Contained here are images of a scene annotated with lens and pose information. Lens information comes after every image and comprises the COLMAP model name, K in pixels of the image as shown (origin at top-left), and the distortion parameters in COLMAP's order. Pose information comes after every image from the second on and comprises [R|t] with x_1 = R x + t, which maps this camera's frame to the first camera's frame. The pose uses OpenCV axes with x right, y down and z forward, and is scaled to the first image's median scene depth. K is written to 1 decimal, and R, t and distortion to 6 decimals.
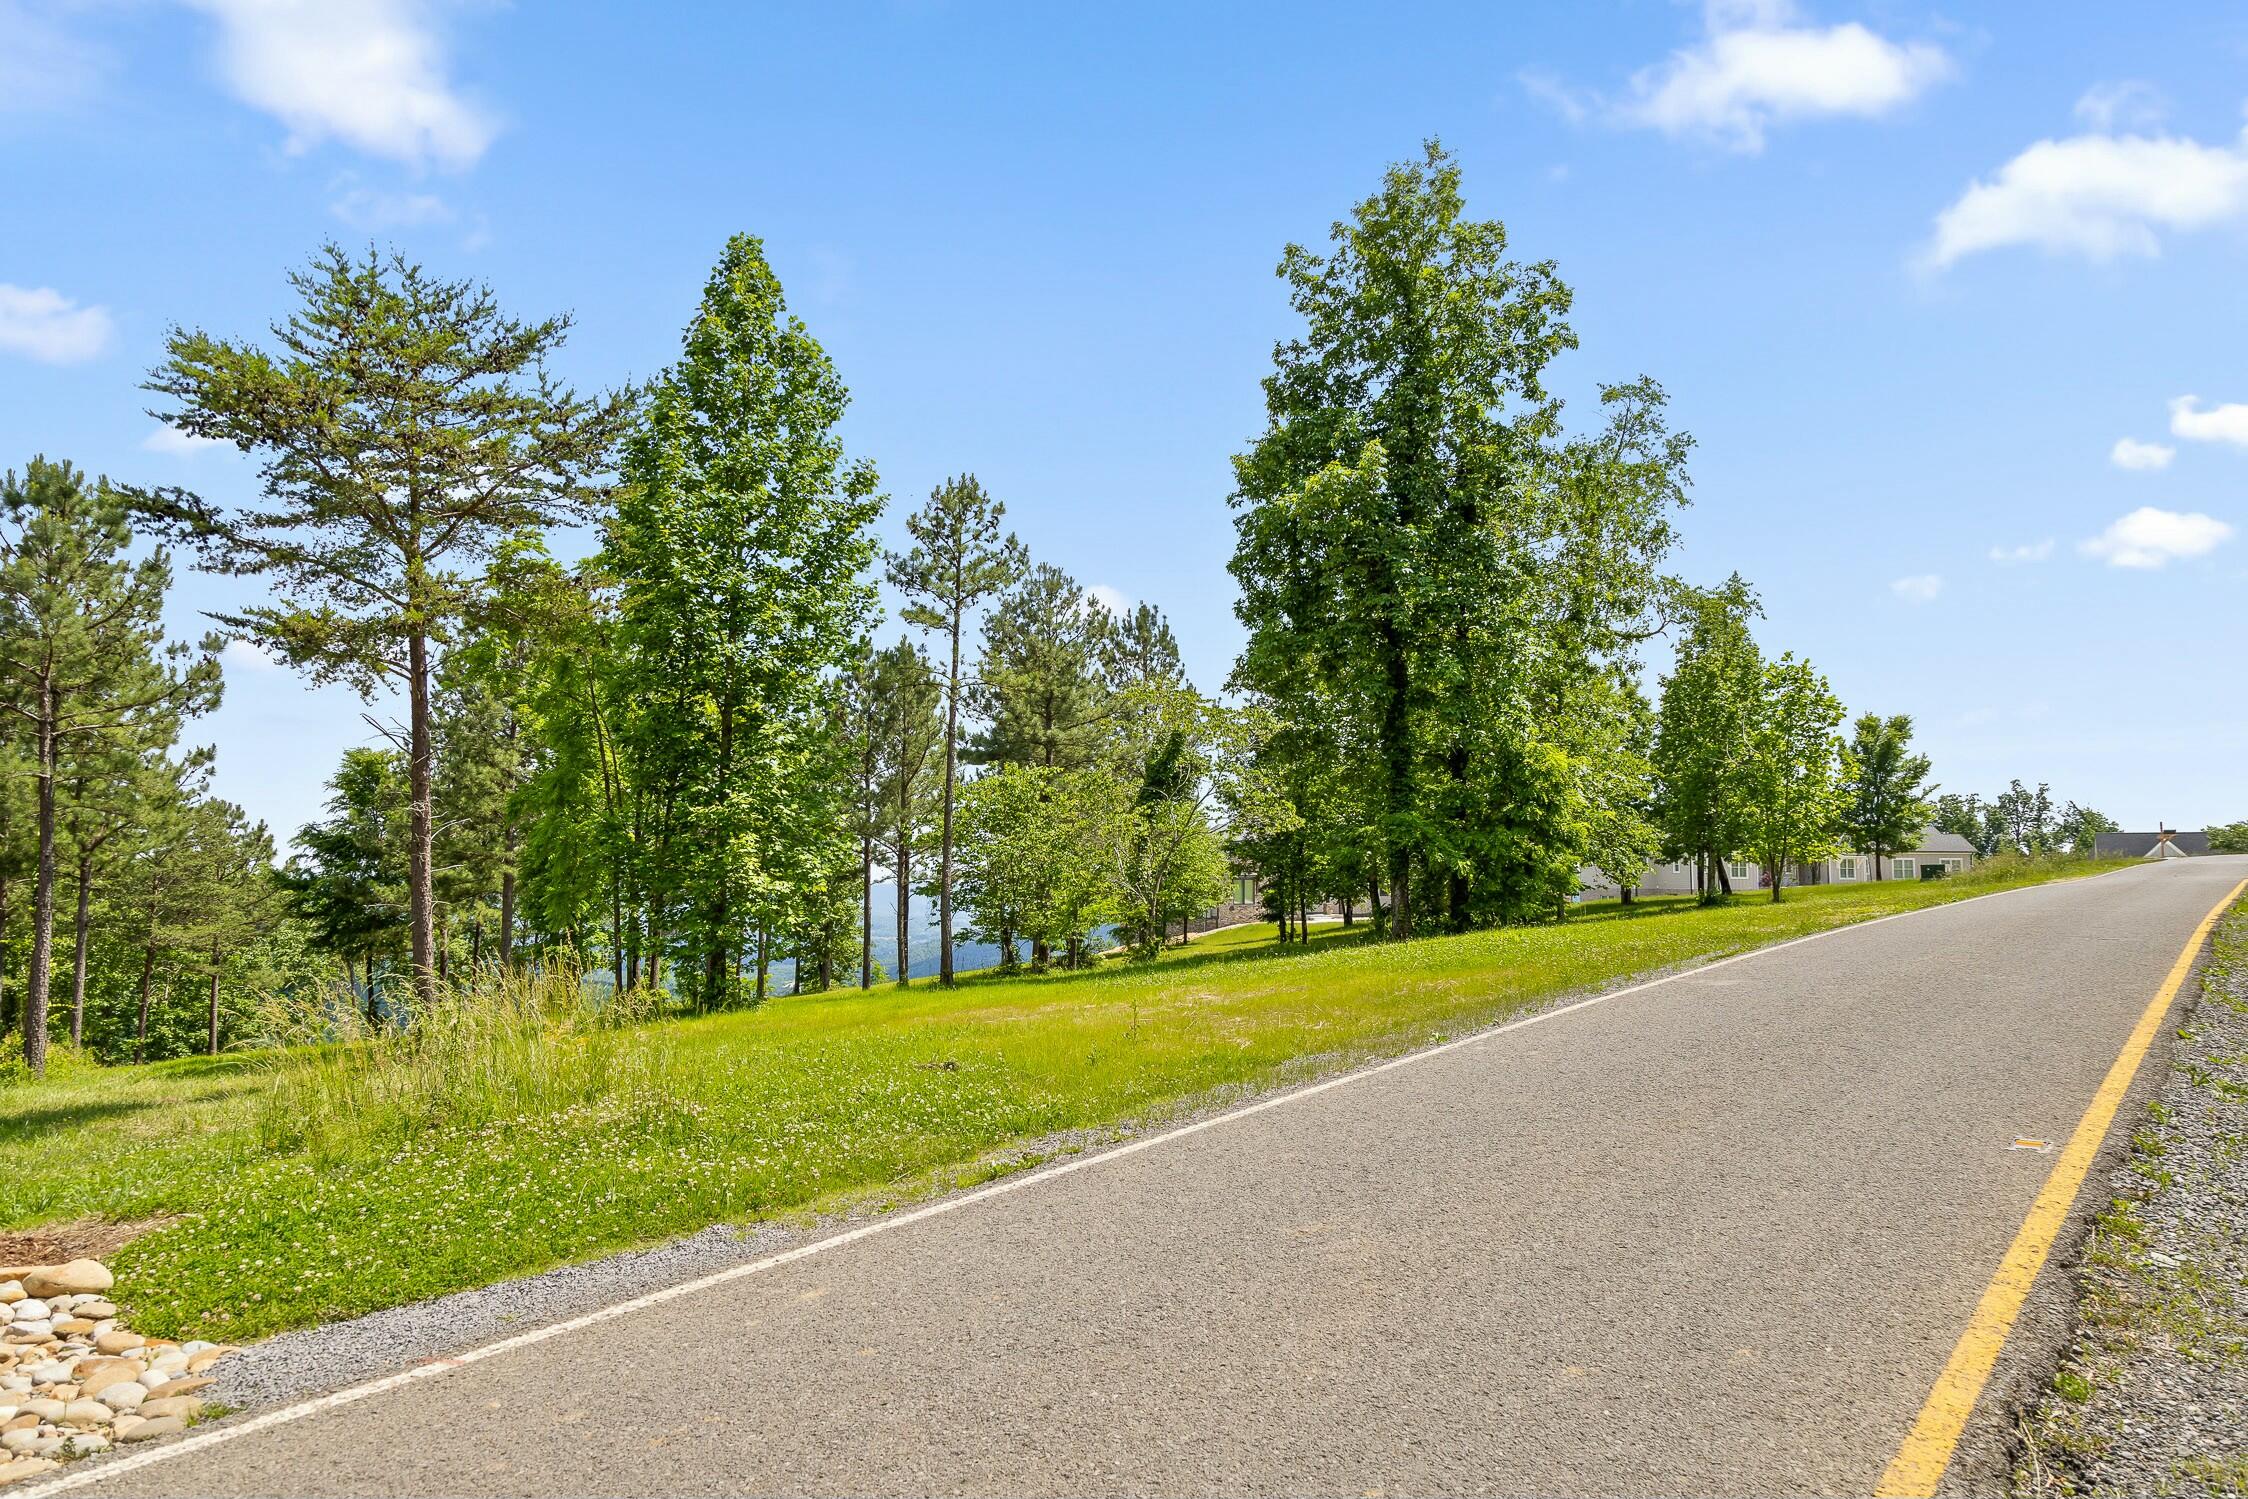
lens RADIAL K [[1554.9, 0, 1124.0], [0, 1554.9, 756.3], [0, 0, 1]] dist [0.008226, 0.002392]
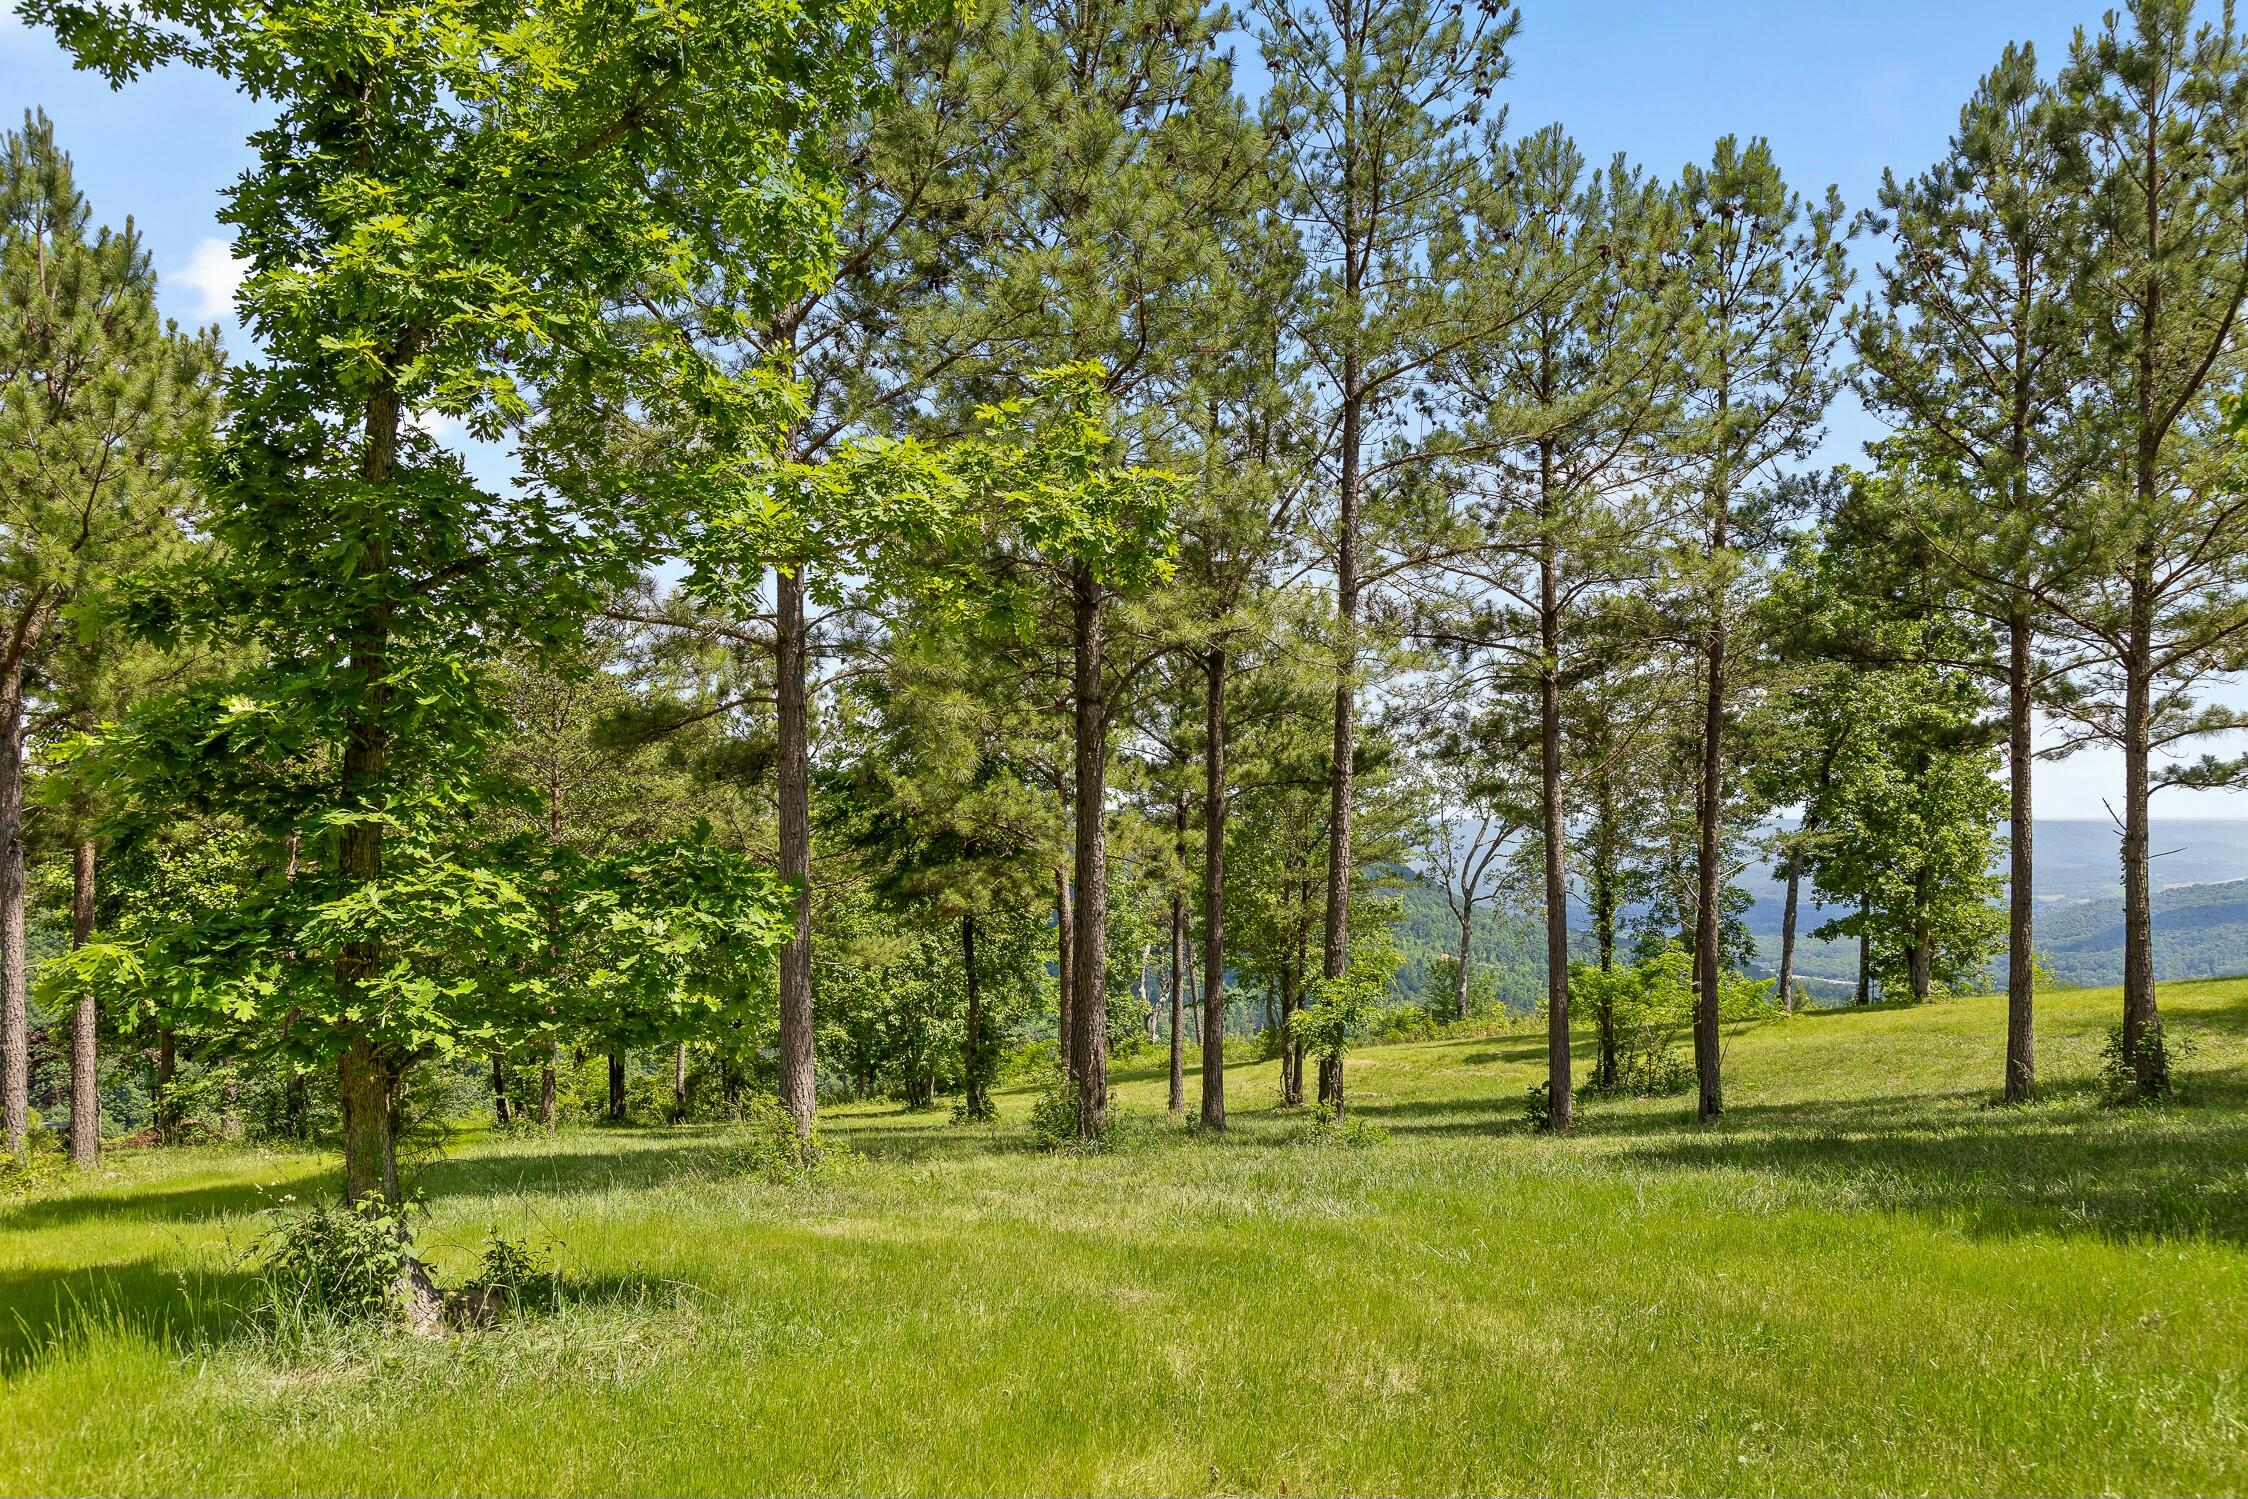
lens RADIAL K [[1791.6, 0, 1122.1], [0, 1791.6, 746.6], [0, 0, 1]] dist [0.002540, 0.000475]
pose [[0.816696, -0.001188, -0.577067, -0.071873], [0.019740, 0.999470, 0.025879, 0.050529], [0.576730, -0.032526, 0.816287, 0.403870]]
